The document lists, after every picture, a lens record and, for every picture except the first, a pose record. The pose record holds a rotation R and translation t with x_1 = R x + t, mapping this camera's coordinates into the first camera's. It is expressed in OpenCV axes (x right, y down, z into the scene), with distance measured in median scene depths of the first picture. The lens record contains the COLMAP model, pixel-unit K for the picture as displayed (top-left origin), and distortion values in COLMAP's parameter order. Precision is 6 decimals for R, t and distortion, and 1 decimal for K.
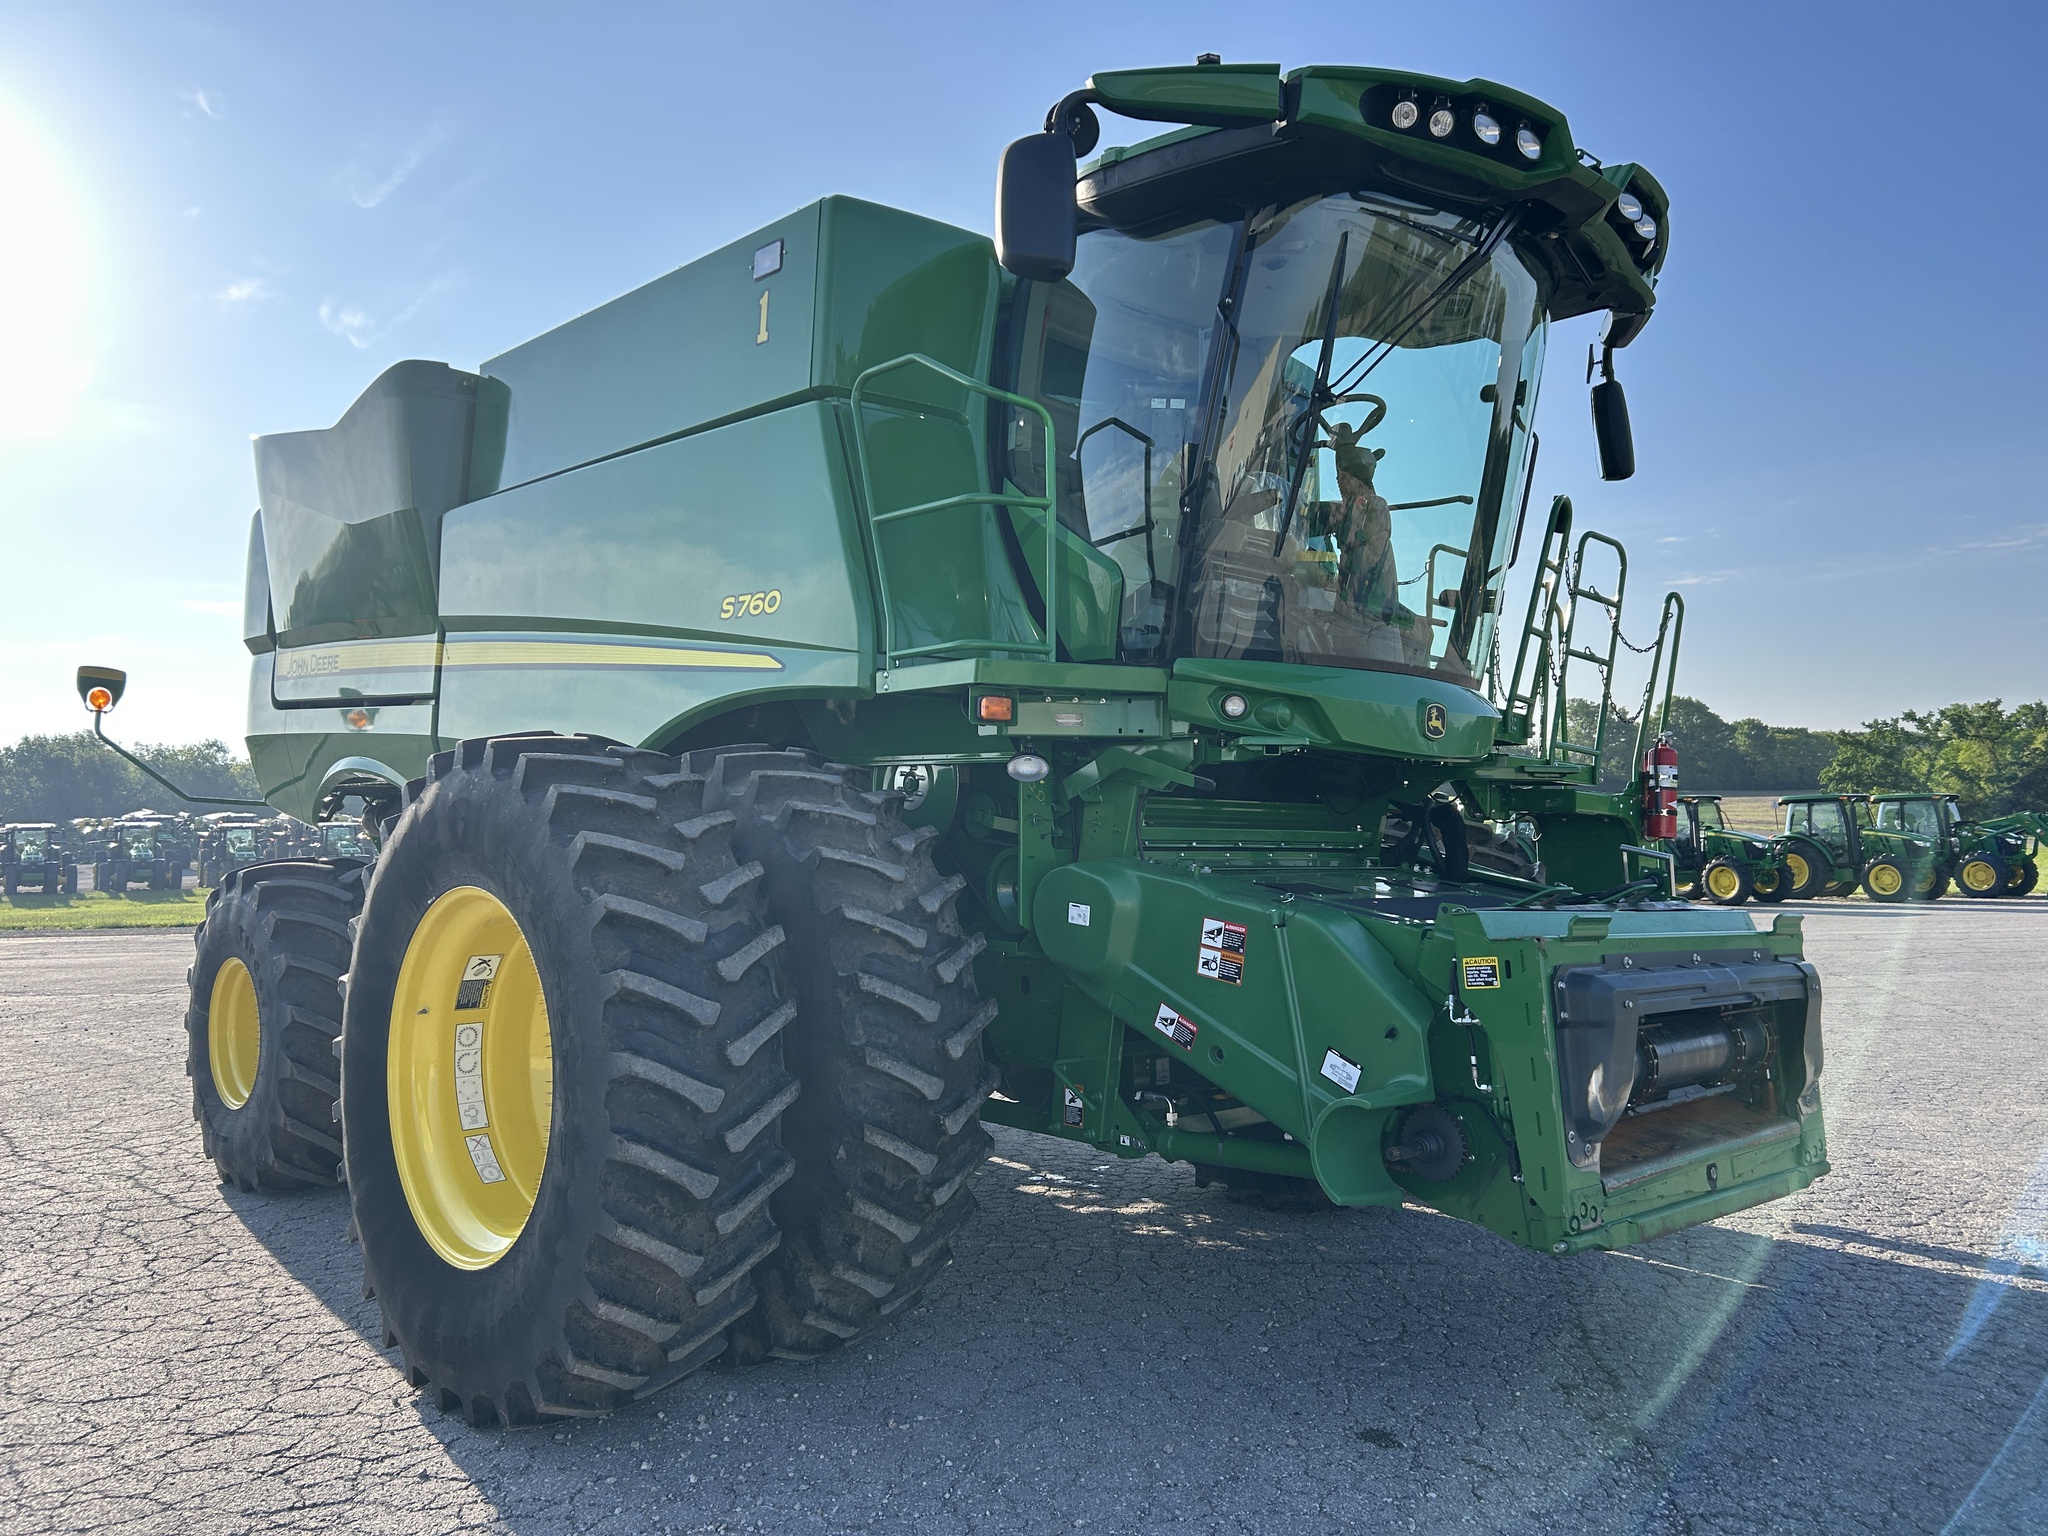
lens RADIAL K [[1483.9, 0, 1024.0], [0, 1483.9, 768.0], [0, 0, 1]] dist [0.025807, -0.001009]
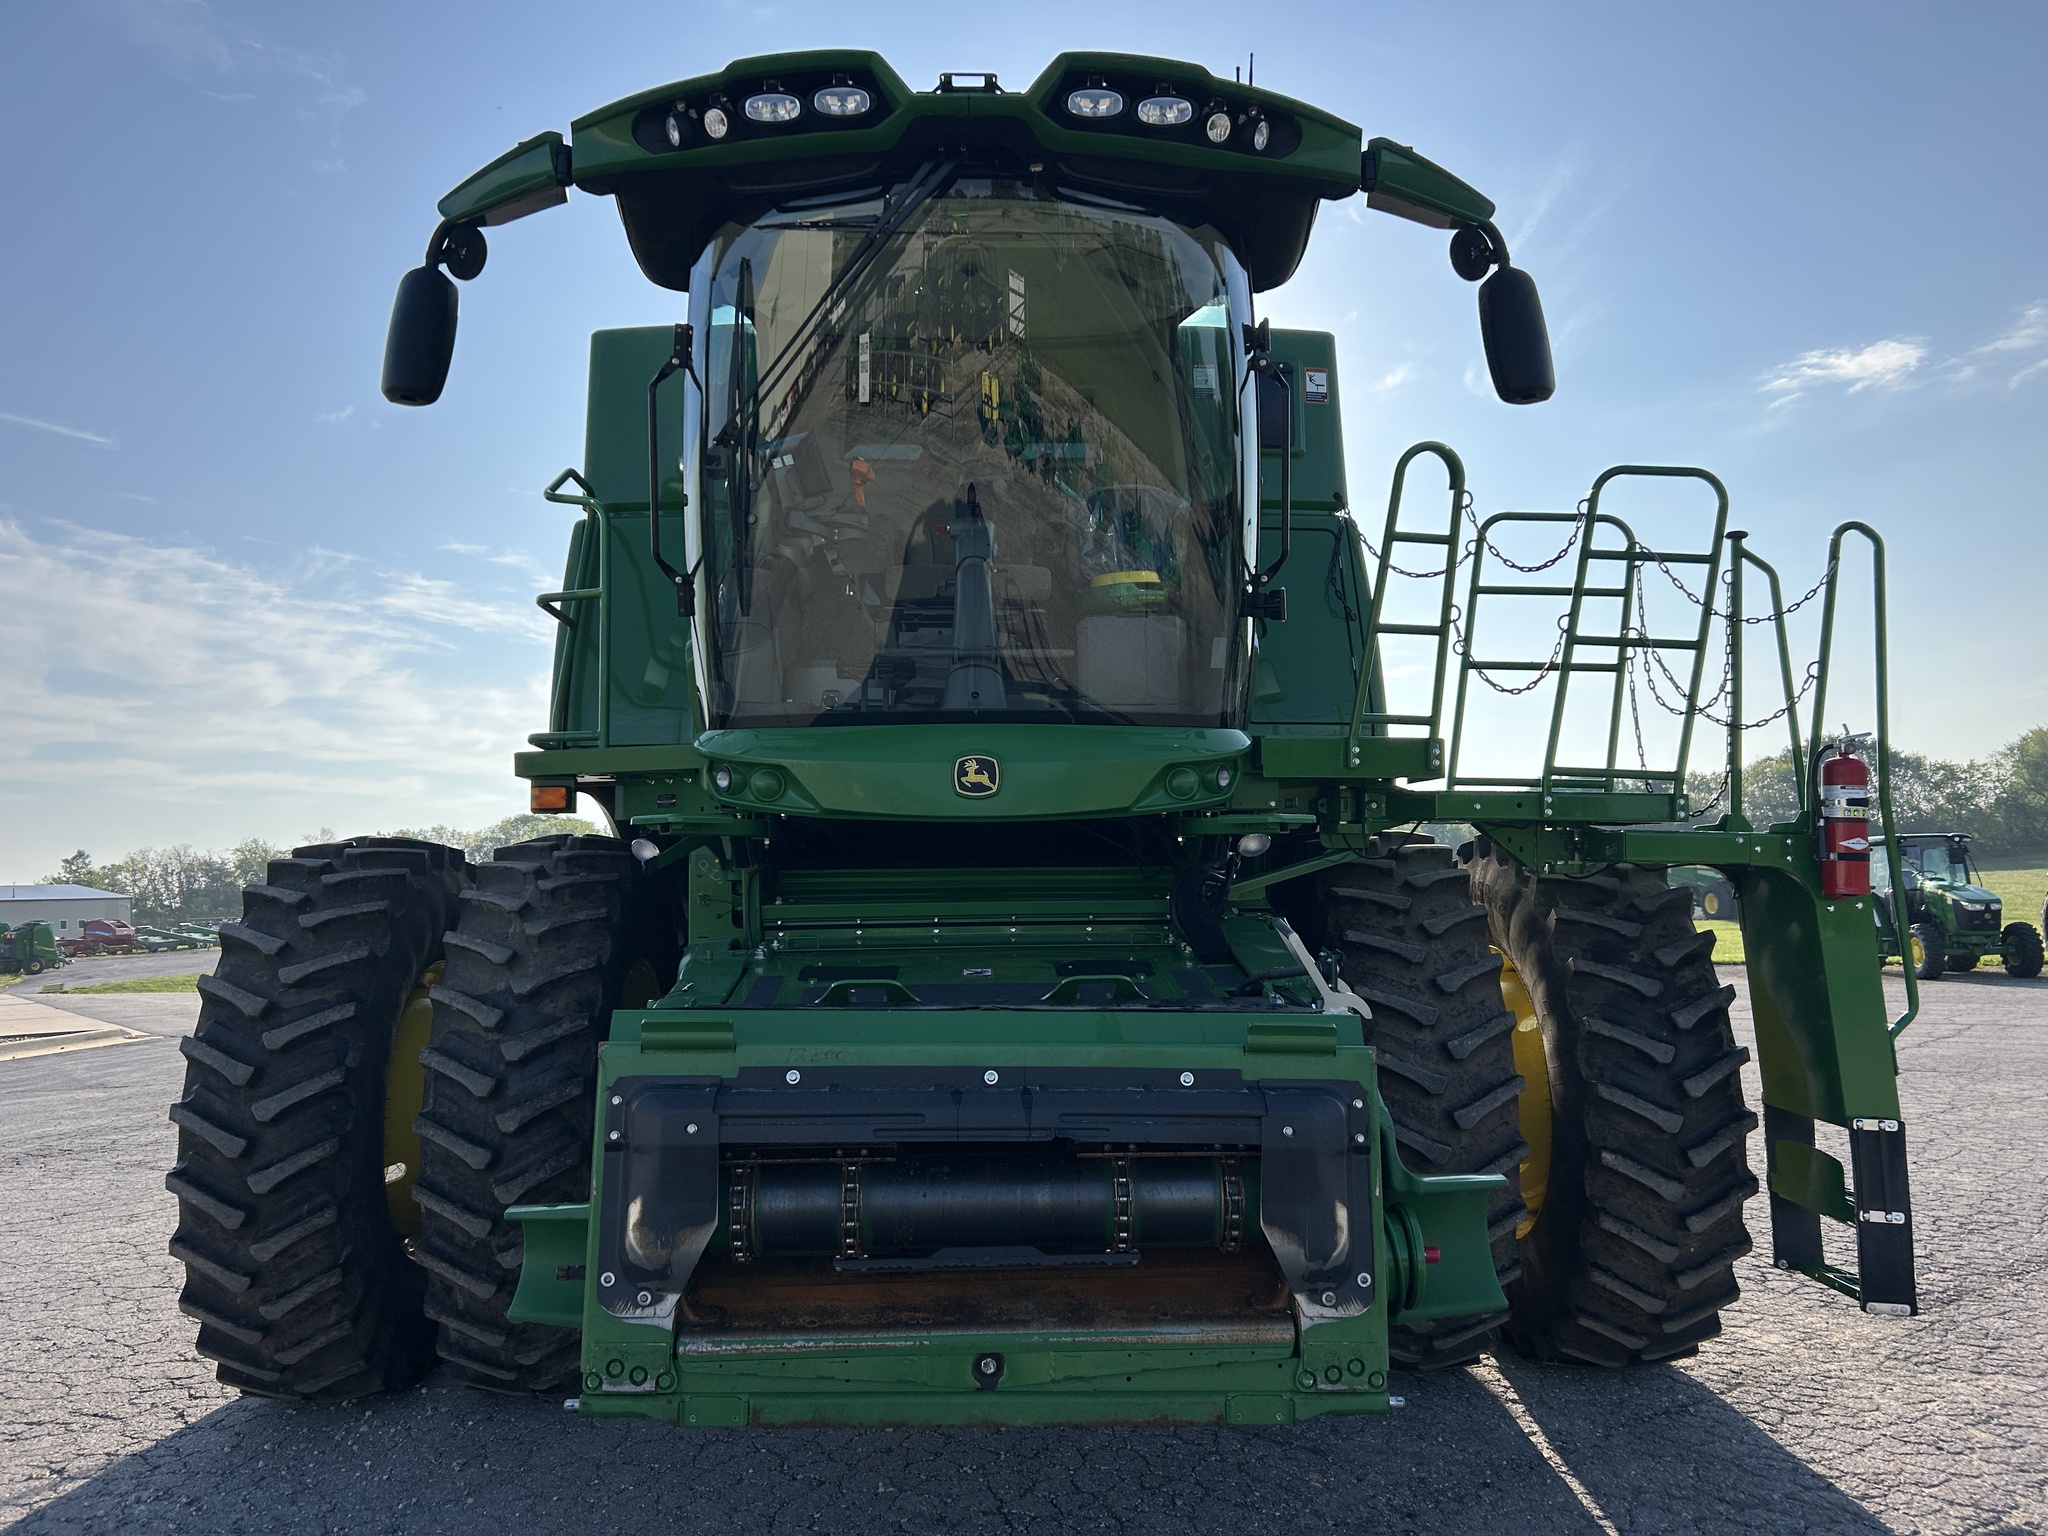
lens RADIAL K [[1550.1, 0, 1024.0], [0, 1550.1, 768.0], [0, 0, 1]] dist [-0.003395, -0.010239]
pose [[0.764671, -0.067837, -0.640841, 0.954502], [0.051004, 0.997695, -0.044753, 0.004969], [0.642400, 0.001535, 0.766368, 0.393033]]
